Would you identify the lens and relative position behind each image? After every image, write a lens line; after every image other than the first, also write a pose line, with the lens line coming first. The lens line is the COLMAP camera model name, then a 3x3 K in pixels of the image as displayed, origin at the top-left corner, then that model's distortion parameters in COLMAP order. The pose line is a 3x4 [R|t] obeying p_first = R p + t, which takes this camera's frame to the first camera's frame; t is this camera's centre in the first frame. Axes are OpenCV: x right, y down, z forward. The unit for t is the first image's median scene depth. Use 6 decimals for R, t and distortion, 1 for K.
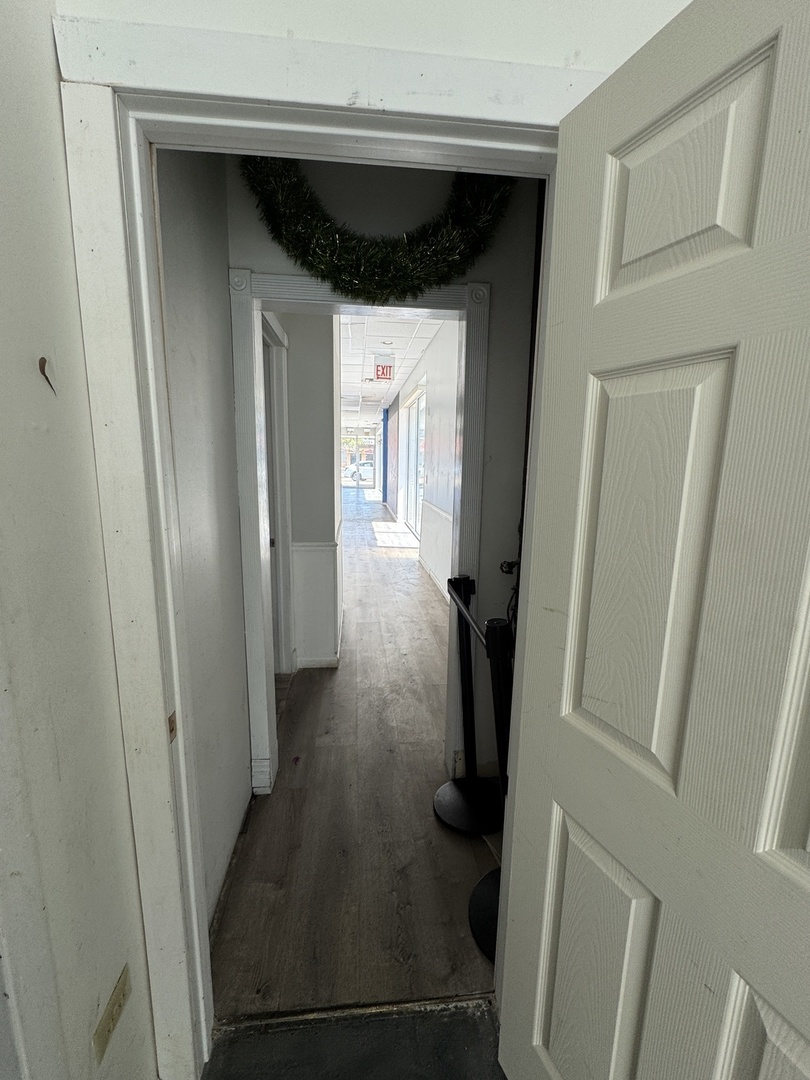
lens RADIAL K [[447.4, 0, 404.6], [0, 447.4, 540.2], [0, 0, 1]] dist [-0.003165, 0.000986]
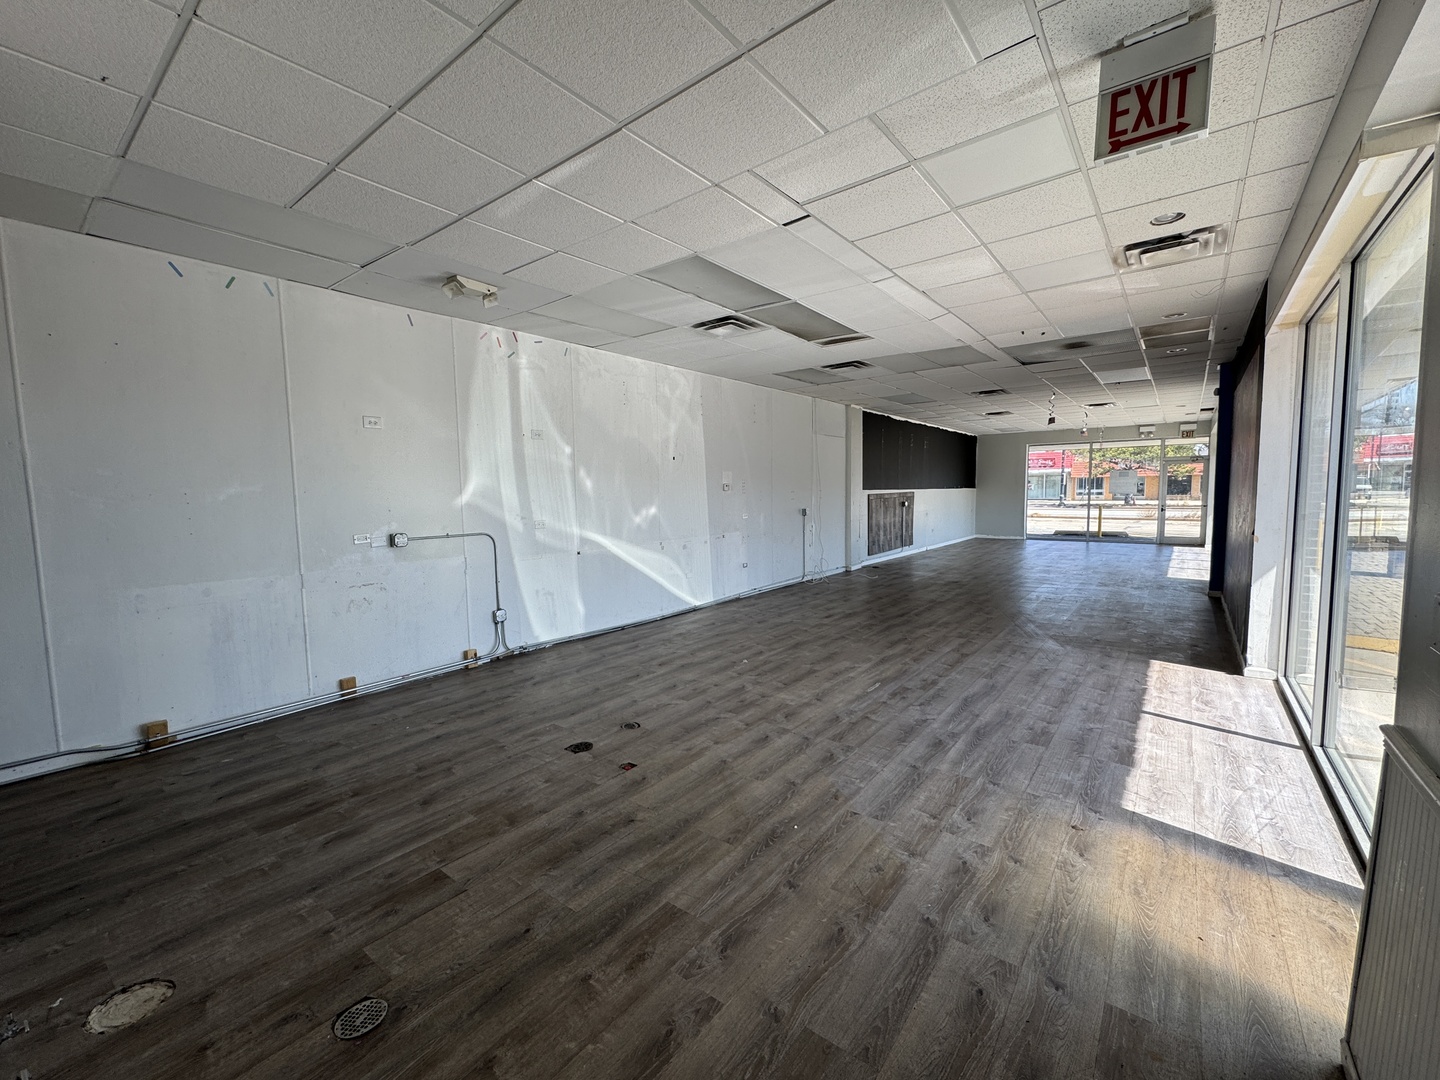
lens RADIAL K [[596.5, 0, 714.7], [0, 596.5, 542.0], [0, 0, 1]] dist [-0.003165, 0.000986]
pose [[0.714795, 0.026937, -0.698815, 0.008487], [-0.093672, 0.993941, -0.057502, -0.078351], [0.693032, 0.106562, 0.712988, 0.425742]]
